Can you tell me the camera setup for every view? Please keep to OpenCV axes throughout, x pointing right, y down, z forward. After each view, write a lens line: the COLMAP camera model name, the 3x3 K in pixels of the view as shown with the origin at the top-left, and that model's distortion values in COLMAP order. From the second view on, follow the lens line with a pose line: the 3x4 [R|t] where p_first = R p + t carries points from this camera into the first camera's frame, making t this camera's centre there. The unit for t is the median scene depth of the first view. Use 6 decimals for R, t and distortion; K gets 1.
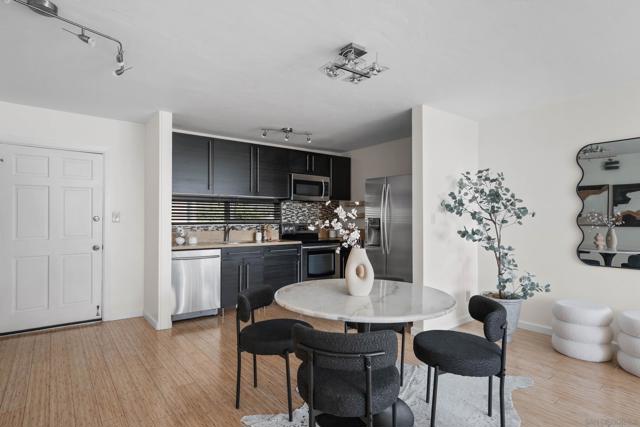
lens RADIAL K [[349.3, 0, 320.0], [0, 349.3, 213.5], [0, 0, 1]] dist [-0.001071, 0.010851]
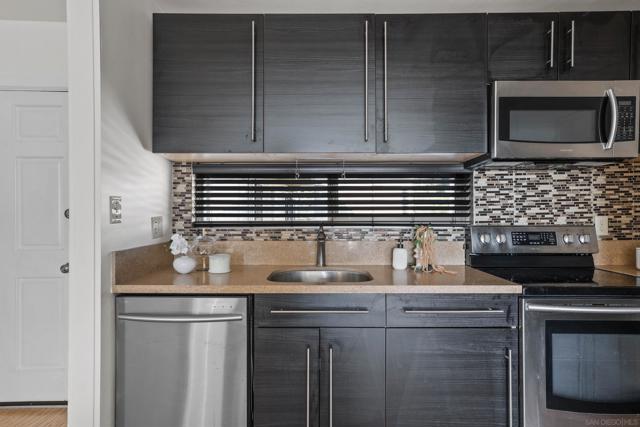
lens RADIAL K [[349.3, 0, 320.0], [0, 349.3, 213.5], [0, 0, 1]] dist [-0.001071, 0.010851]
pose [[0.786372, -0.003620, -0.617742, -0.004029], [0.011067, 0.999905, 0.008229, 0.013155], [0.617654, -0.013308, 0.786338, 0.755745]]
